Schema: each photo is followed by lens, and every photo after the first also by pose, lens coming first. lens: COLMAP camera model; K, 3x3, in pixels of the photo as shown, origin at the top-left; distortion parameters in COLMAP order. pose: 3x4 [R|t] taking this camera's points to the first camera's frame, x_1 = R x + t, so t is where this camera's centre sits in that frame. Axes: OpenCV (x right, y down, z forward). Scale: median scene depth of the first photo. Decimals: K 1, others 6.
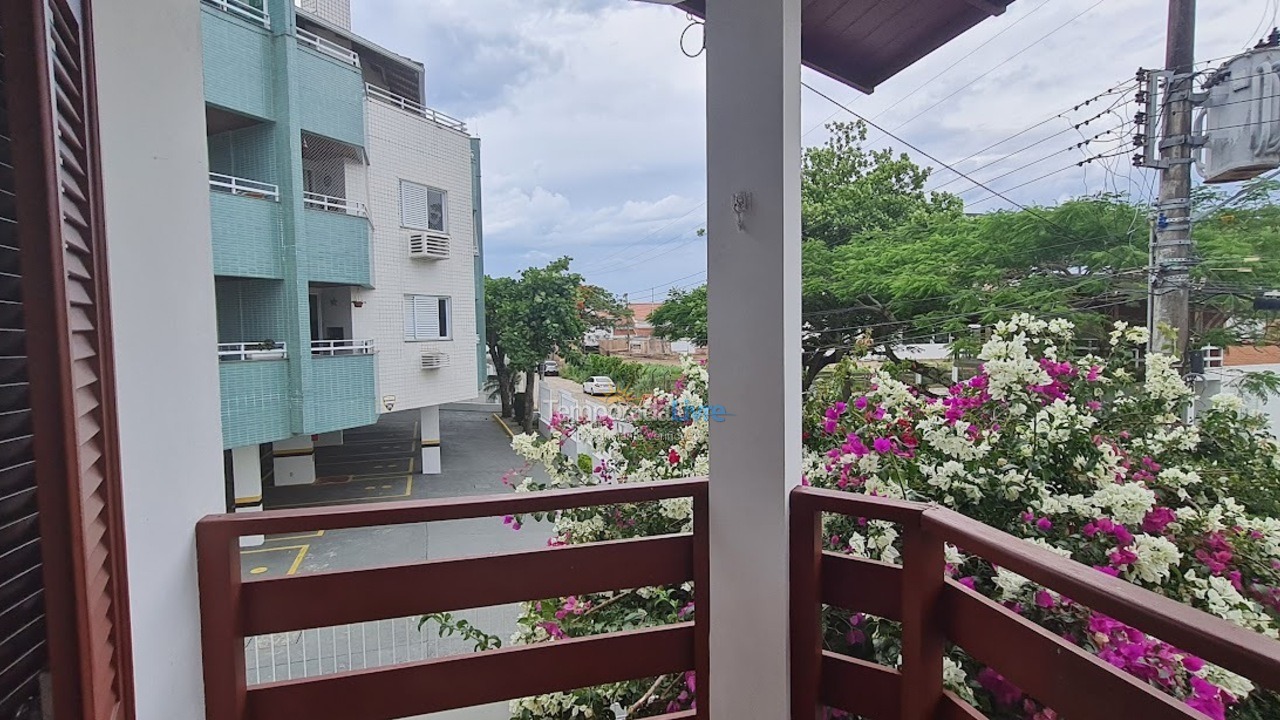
lens RADIAL K [[634.8, 0, 645.8], [0, 634.8, 361.2], [0, 0, 1]] dist [0.004842, -0.001759]
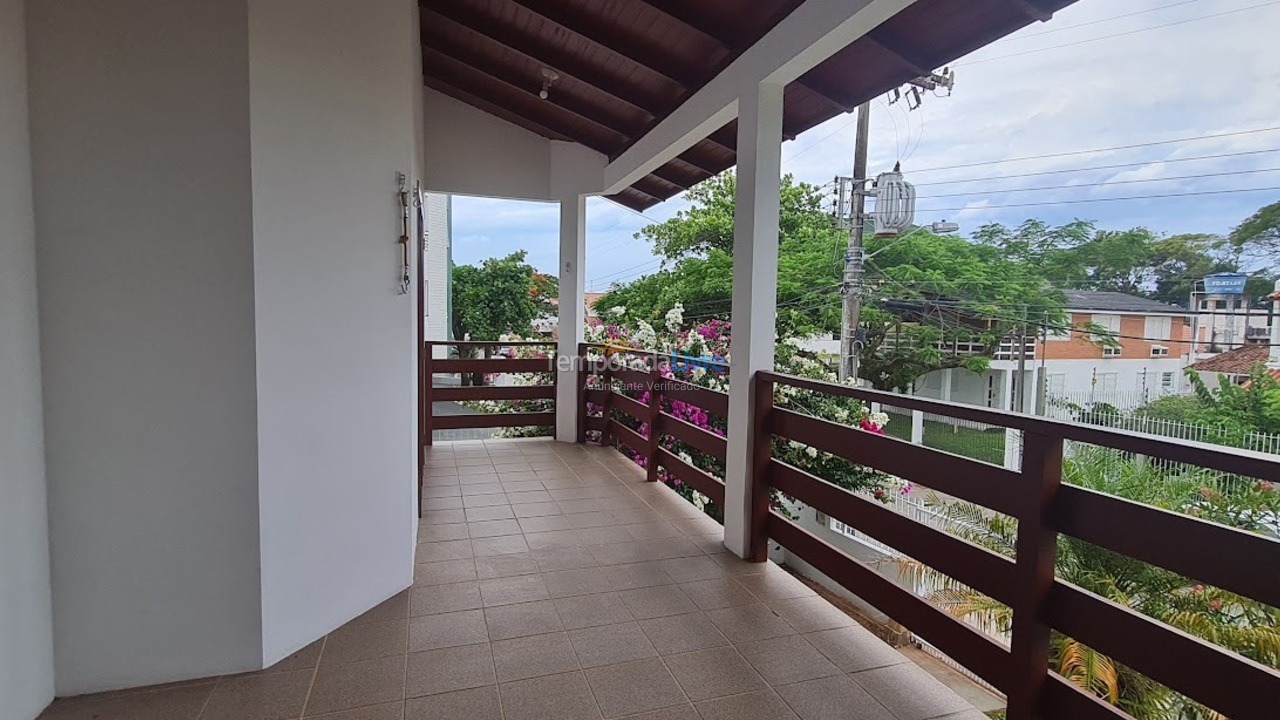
lens RADIAL K [[634.8, 0, 645.8], [0, 634.8, 361.2], [0, 0, 1]] dist [0.004842, -0.001759]
pose [[0.996789, 0.034916, 0.072061, 0.027281], [-0.035871, 0.999284, 0.012008, 0.019643], [-0.071590, -0.014554, 0.997328, -0.206831]]
